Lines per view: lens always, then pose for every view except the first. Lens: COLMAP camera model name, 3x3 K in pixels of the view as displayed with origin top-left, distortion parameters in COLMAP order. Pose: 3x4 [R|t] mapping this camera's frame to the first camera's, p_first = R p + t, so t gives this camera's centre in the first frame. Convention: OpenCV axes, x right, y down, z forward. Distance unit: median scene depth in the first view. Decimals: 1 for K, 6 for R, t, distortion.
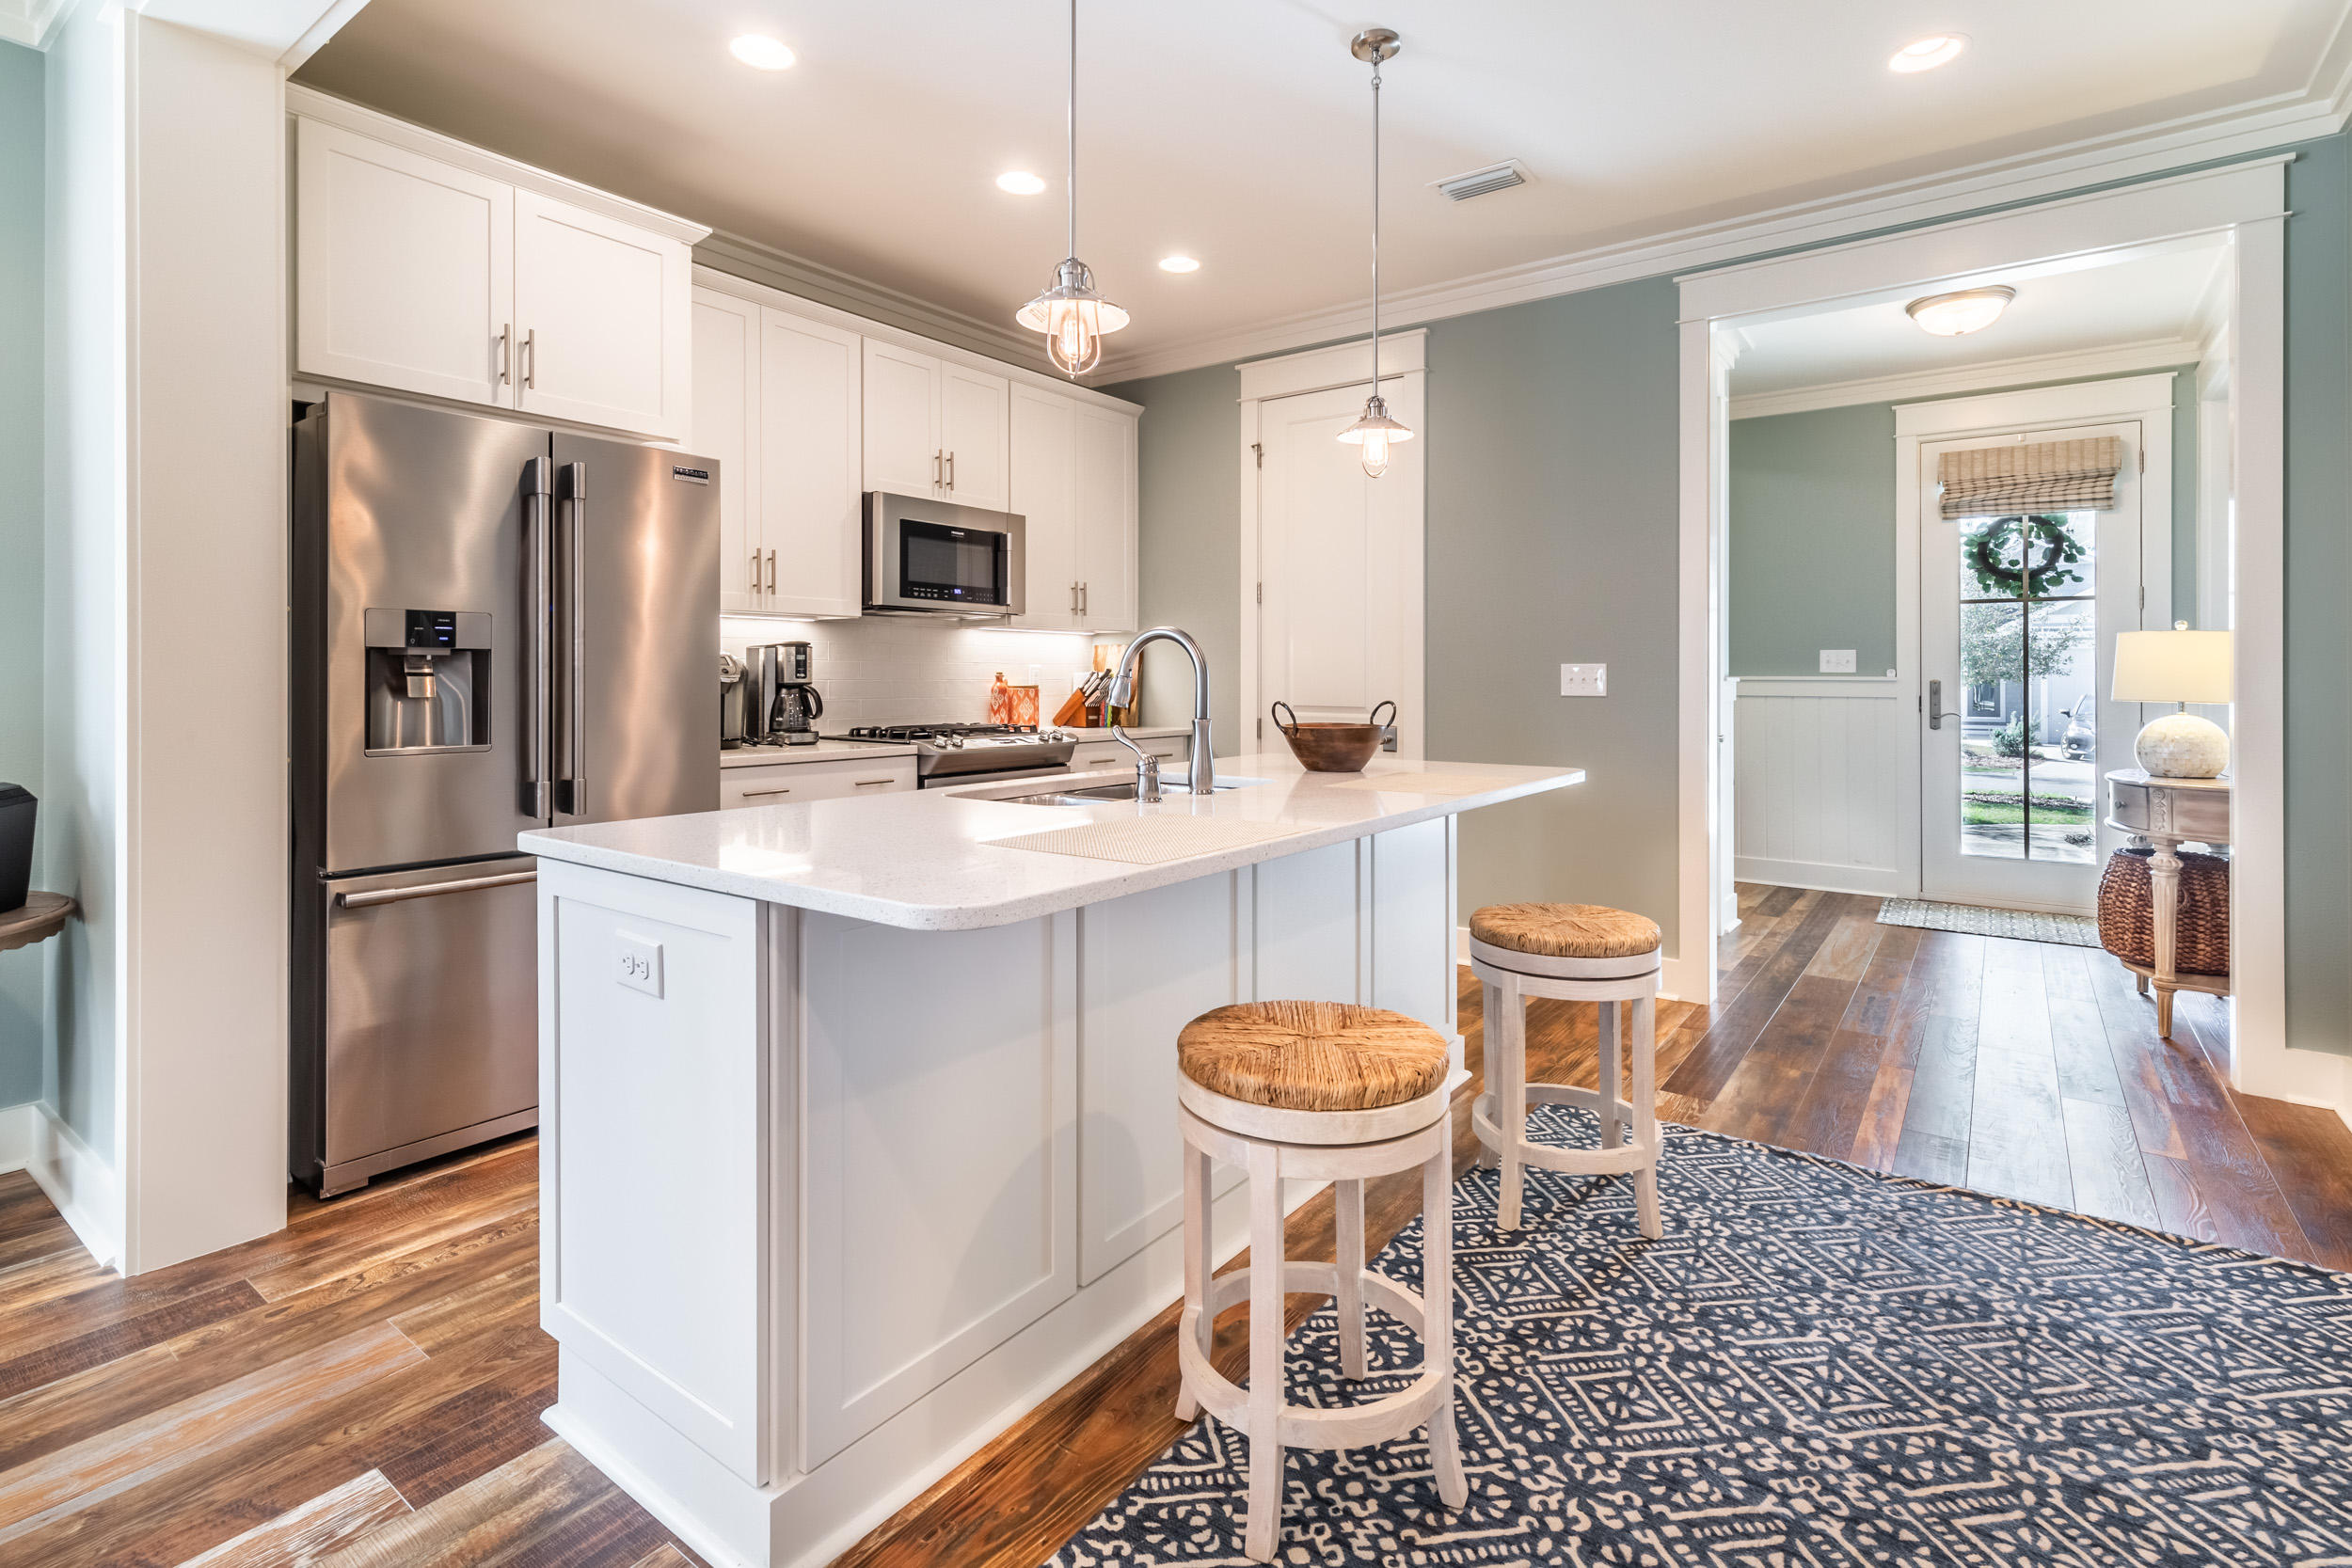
lens RADIAL K [[1132.8, 0, 1183.0], [0, 1132.8, 672.0], [0, 0, 1]] dist [-0.000137, -0.000864]
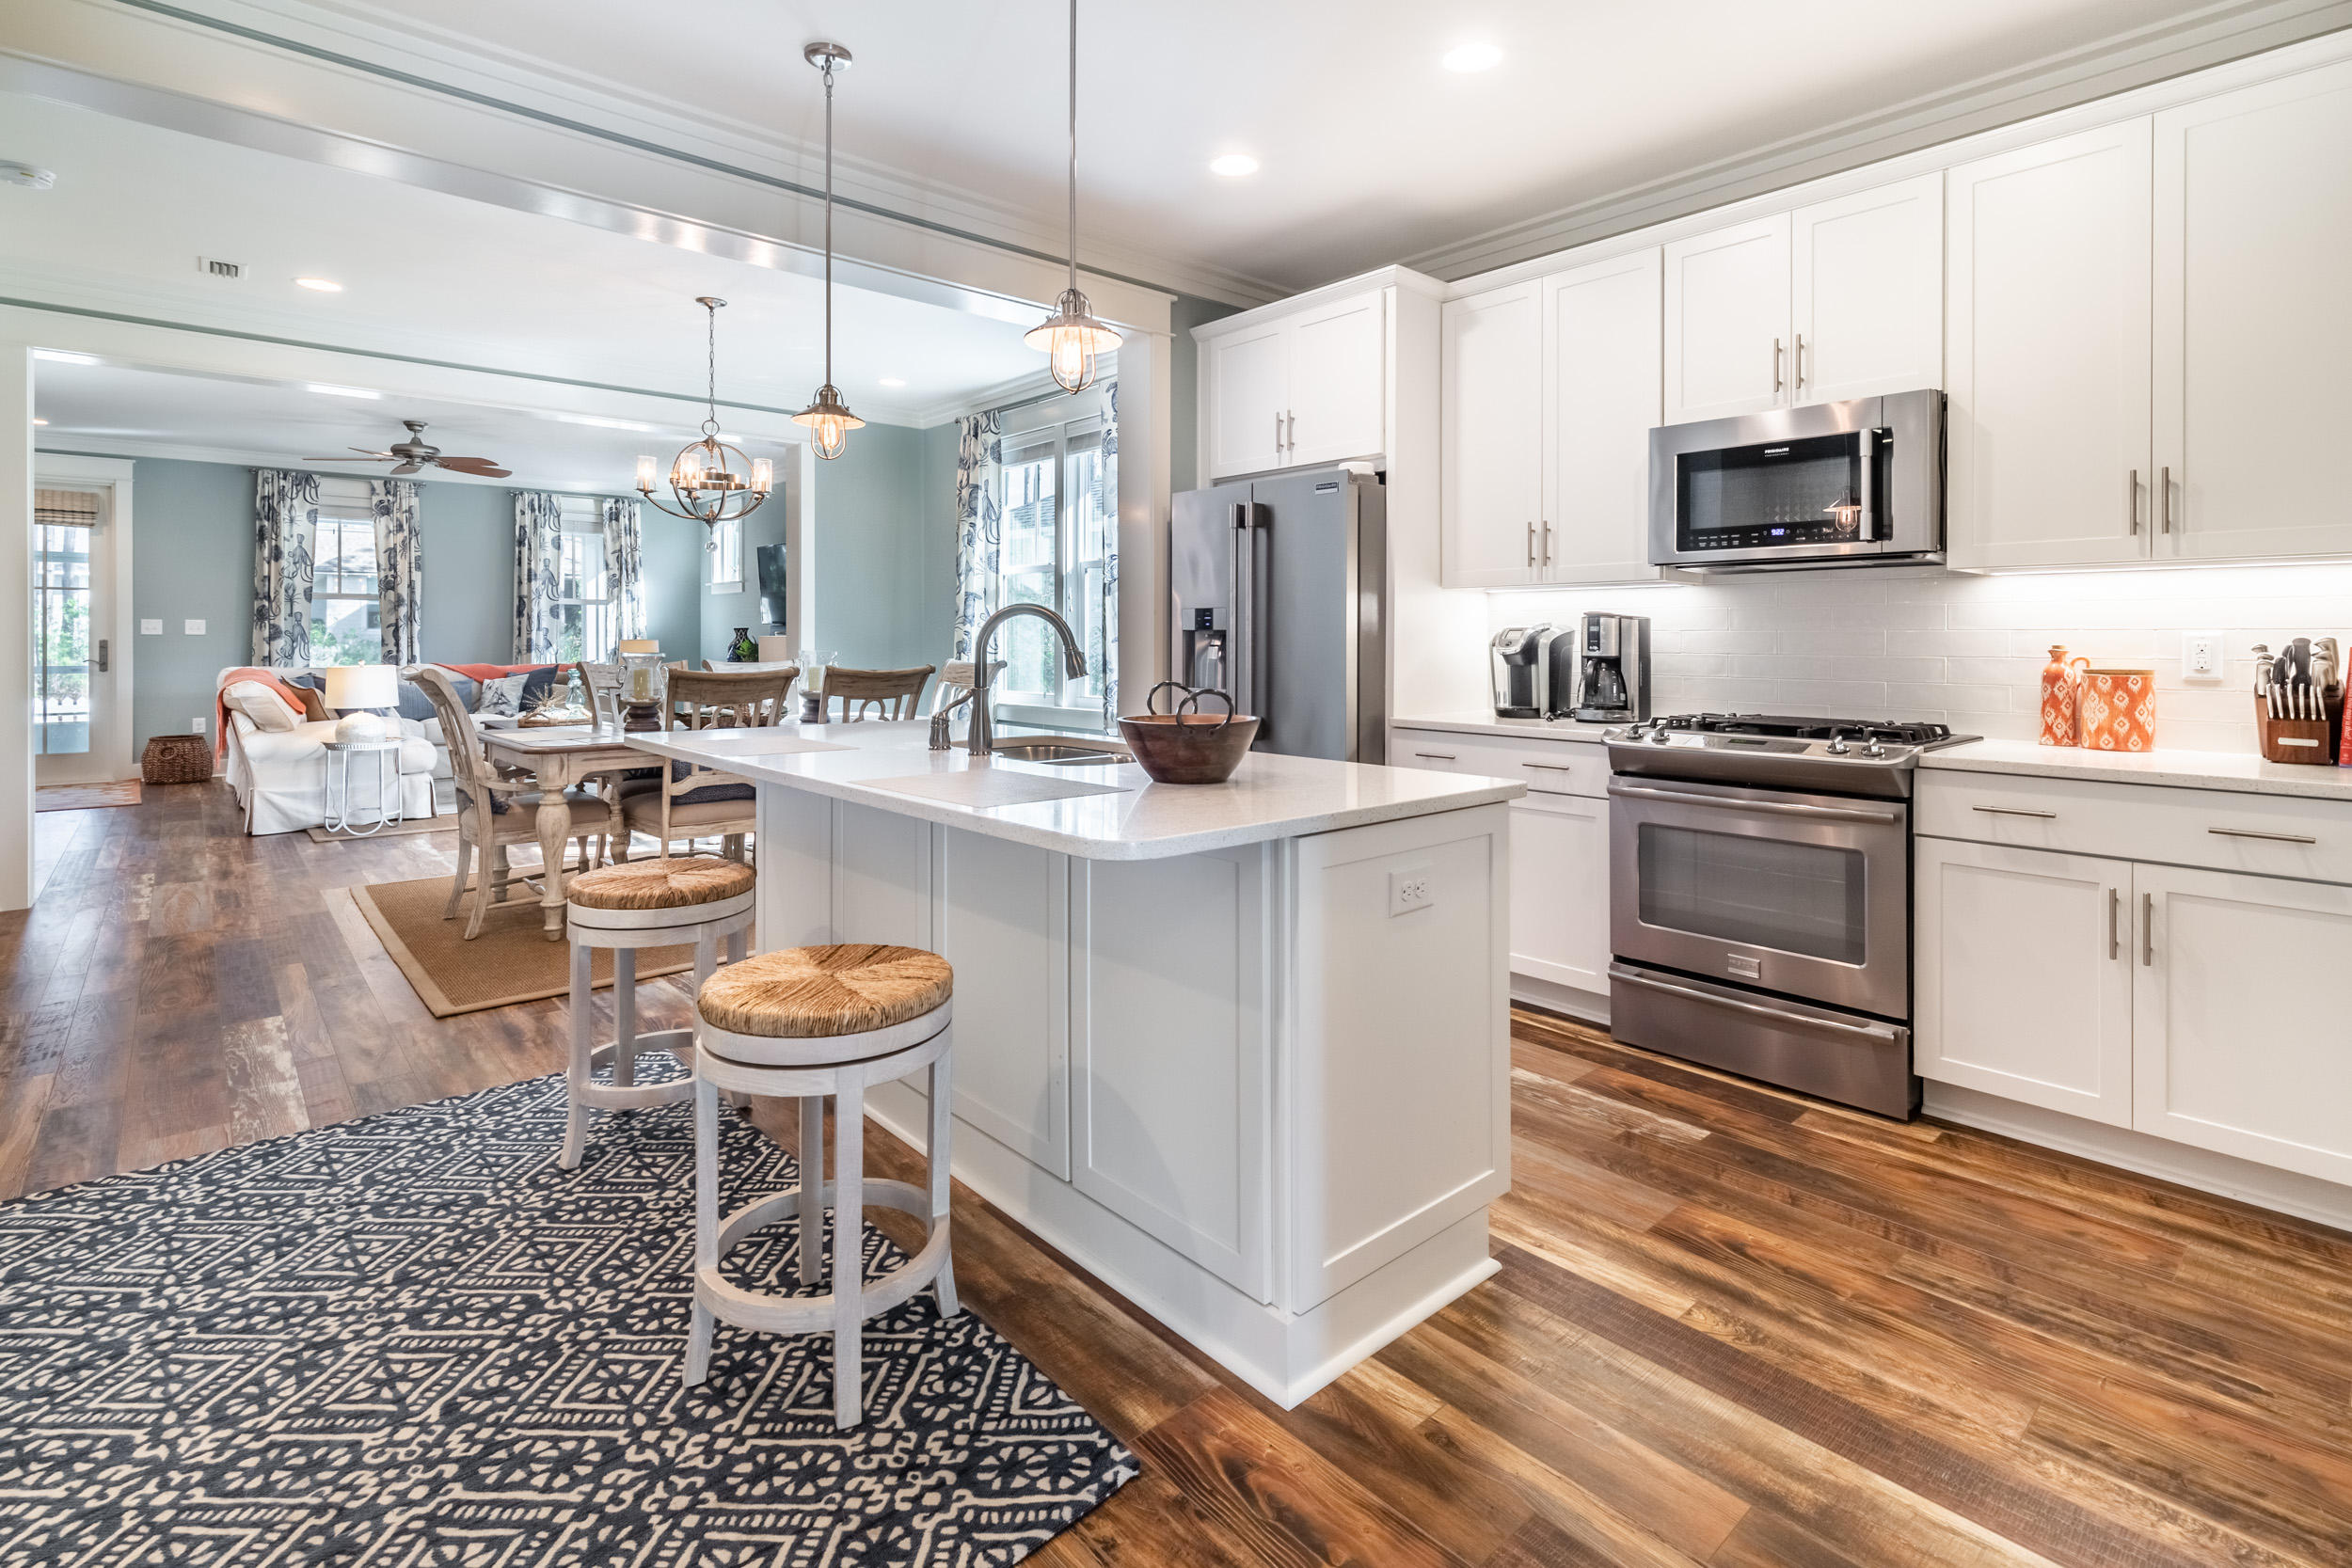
lens RADIAL K [[1095.3, 0, 1171.4], [0, 1095.3, 645.5], [0, 0, 1]] dist [0.006514, -0.001255]
pose [[-0.211467, 0.003632, -0.977378, 0.731149], [0.001513, 0.999993, 0.003389, -0.003031], [0.977384, -0.000762, -0.211471, 1.004108]]
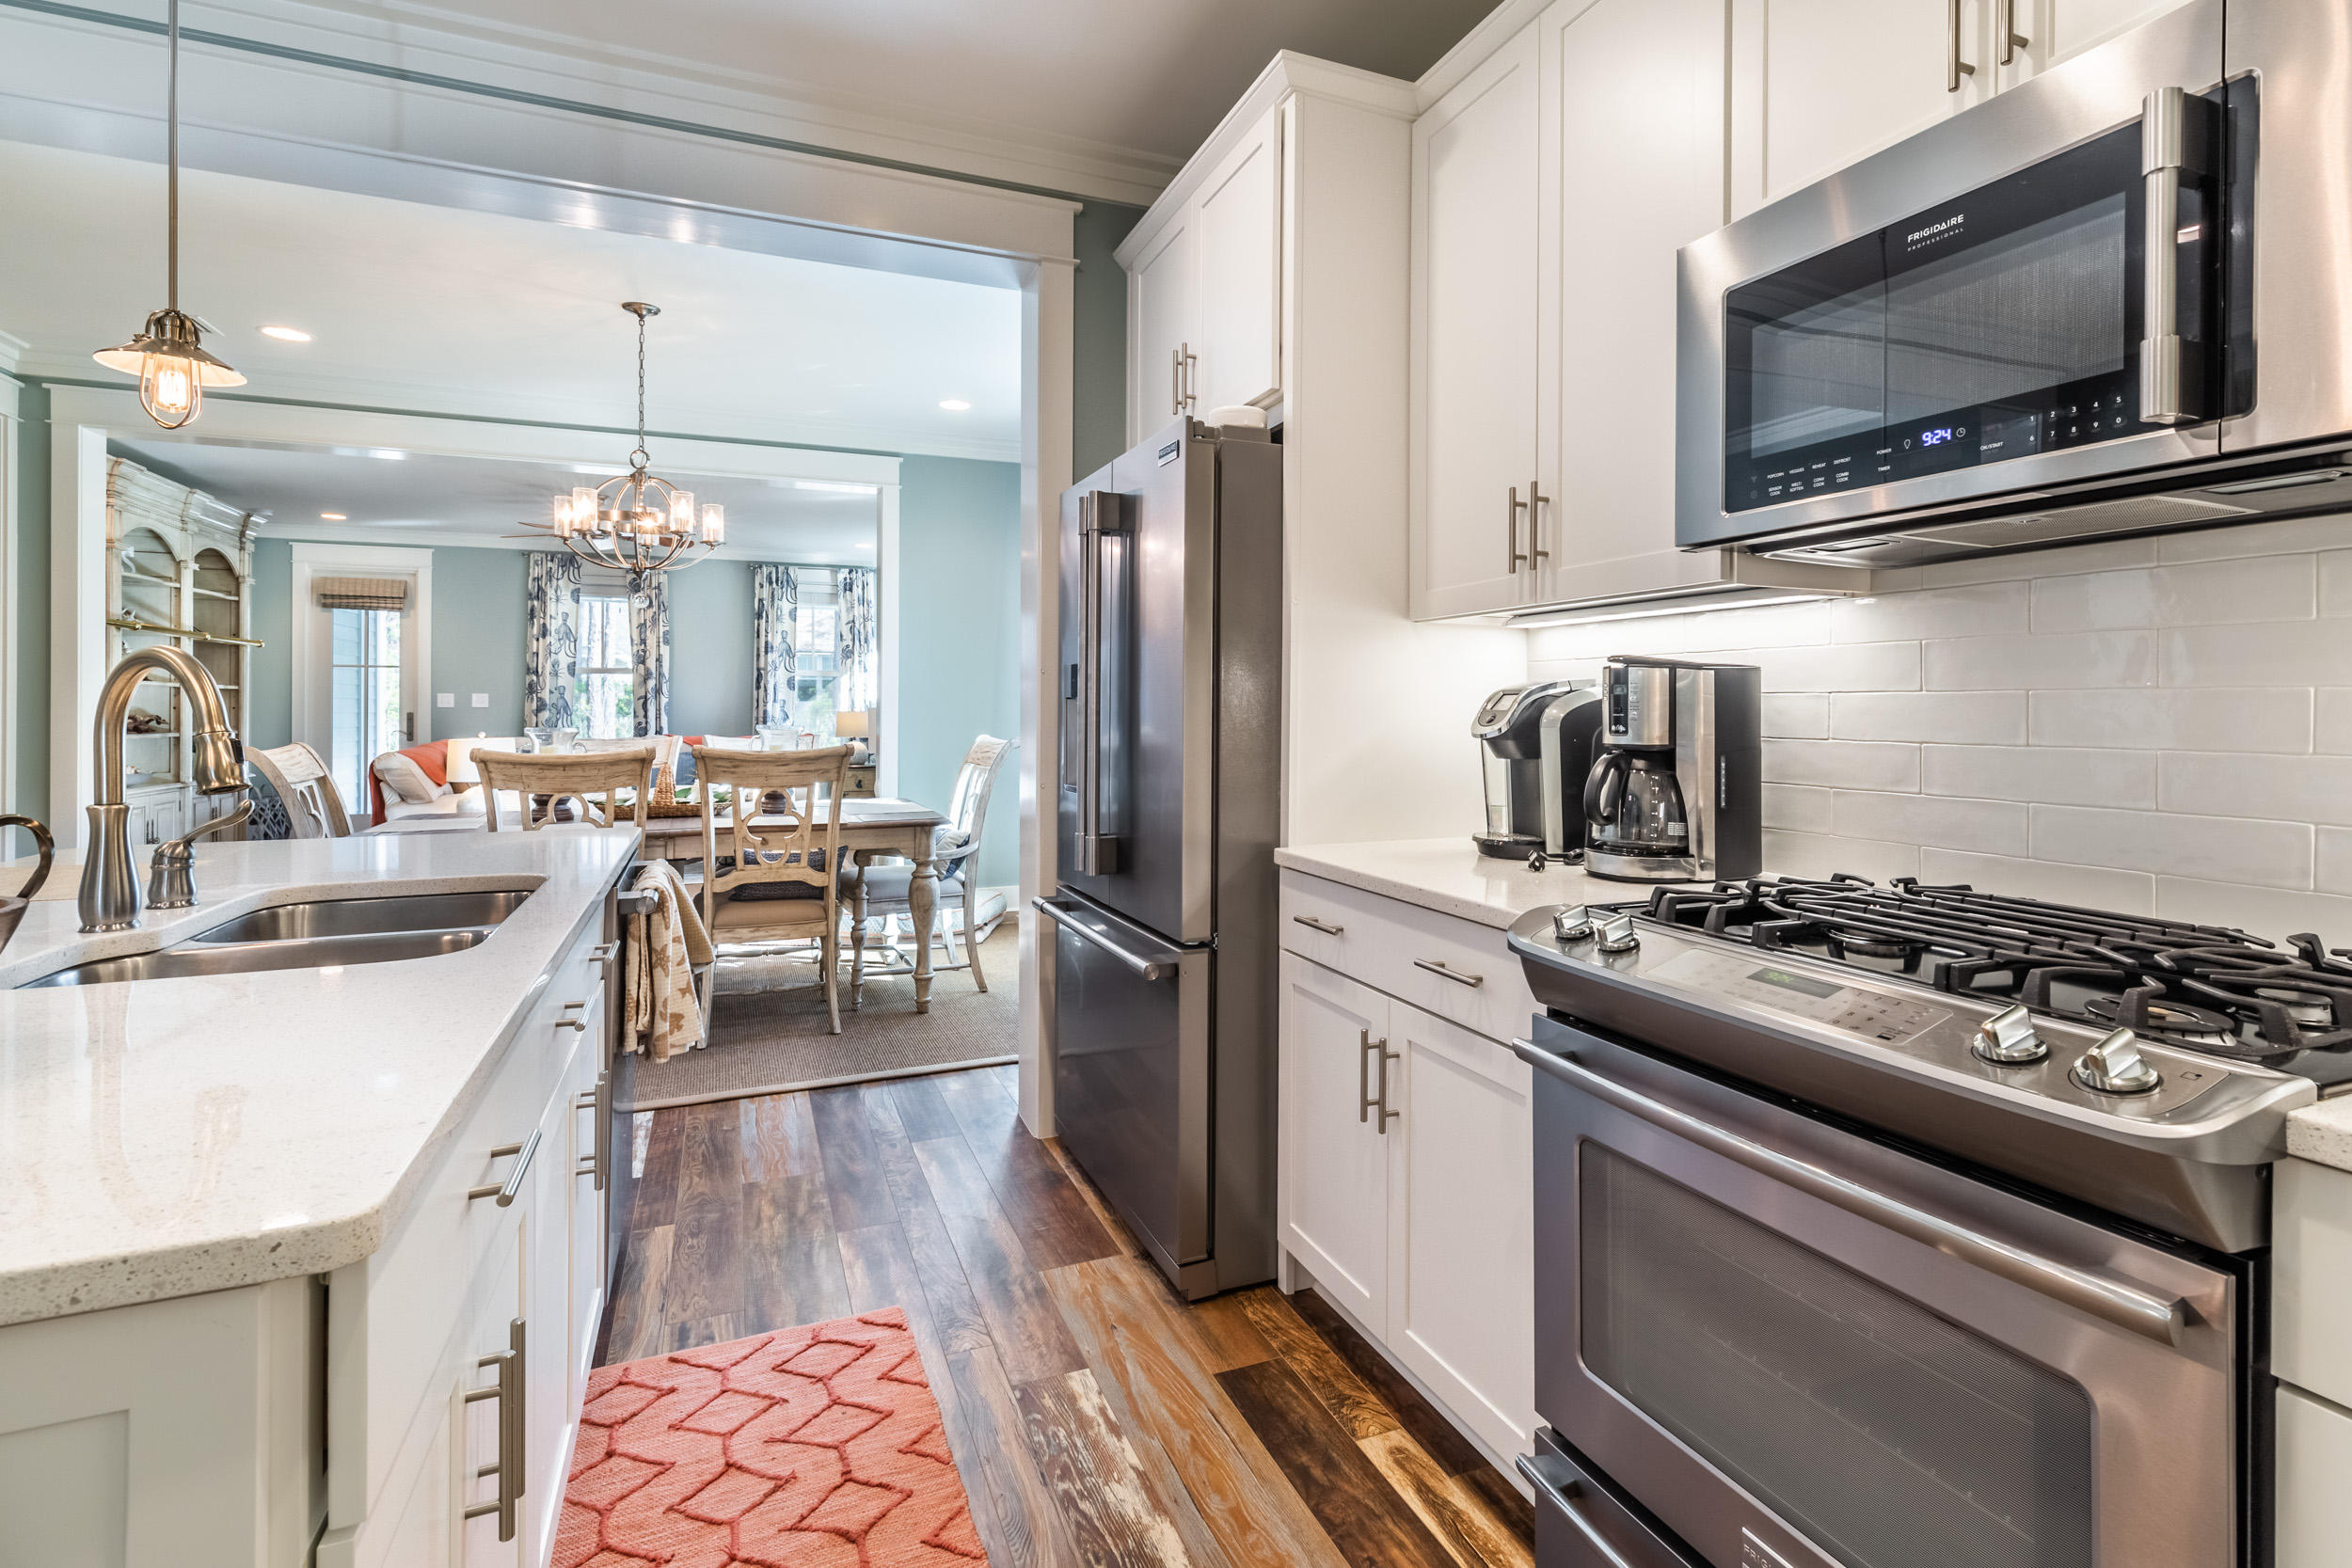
lens RADIAL K [[1133.5, 0, 1178.2], [0, 1133.5, 698.0], [0, 0, 1]] dist [0.013928, -0.000154]
pose [[-0.524952, -0.010694, -0.851065, 0.175500], [0.001913, 0.999904, -0.013744, -0.003682], [0.851130, -0.008842, -0.524881, 1.289386]]
